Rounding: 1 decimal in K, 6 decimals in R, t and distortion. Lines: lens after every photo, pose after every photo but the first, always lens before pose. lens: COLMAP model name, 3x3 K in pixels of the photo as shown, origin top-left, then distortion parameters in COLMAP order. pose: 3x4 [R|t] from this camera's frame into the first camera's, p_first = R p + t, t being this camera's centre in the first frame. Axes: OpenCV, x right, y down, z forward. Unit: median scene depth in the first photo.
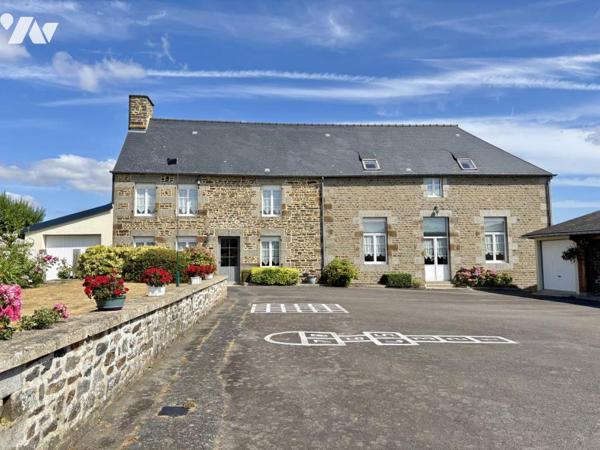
lens RADIAL K [[461.1, 0, 300.0], [0, 461.1, 216.7], [0, 0, 1]] dist [0.064273, -0.083091]
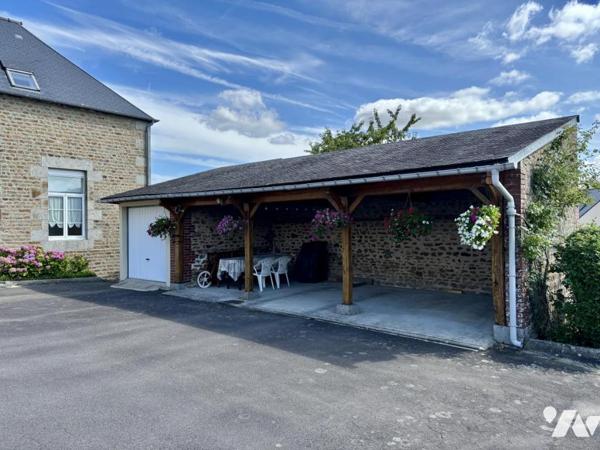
lens RADIAL K [[446.8, 0, 296.6], [0, 446.8, 226.0], [0, 0, 1]] dist [0.031905, -0.004174]
pose [[0.731410, 0.002066, 0.681935, 0.227117], [-0.060603, 0.996236, 0.061981, 0.021281], [-0.679240, -0.086661, 0.728782, 0.320876]]
